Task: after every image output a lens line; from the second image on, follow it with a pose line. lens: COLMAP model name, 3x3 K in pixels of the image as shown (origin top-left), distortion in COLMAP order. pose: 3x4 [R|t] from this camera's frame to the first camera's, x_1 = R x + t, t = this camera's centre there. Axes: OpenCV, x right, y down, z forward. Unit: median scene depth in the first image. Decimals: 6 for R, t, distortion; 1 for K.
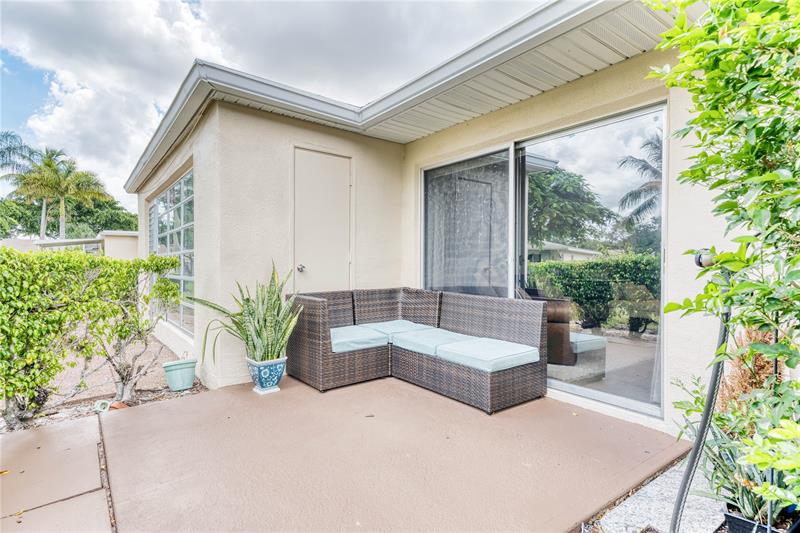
lens RADIAL K [[417.8, 0, 398.9], [0, 417.8, 267.5], [0, 0, 1]] dist [0.000343, 0.000030]
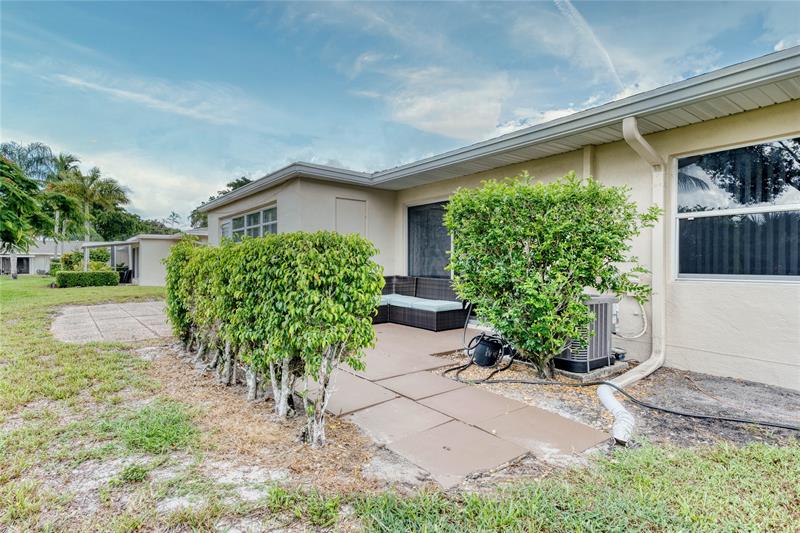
lens RADIAL K [[417.8, 0, 401.9], [0, 417.8, 266.4], [0, 0, 1]] dist [0.000343, 0.000030]
pose [[0.999841, -0.002155, 0.017705, 0.004336], [0.002176, 0.999997, -0.001211, 0.013120], [-0.017702, 0.001249, 0.999843, -0.762913]]
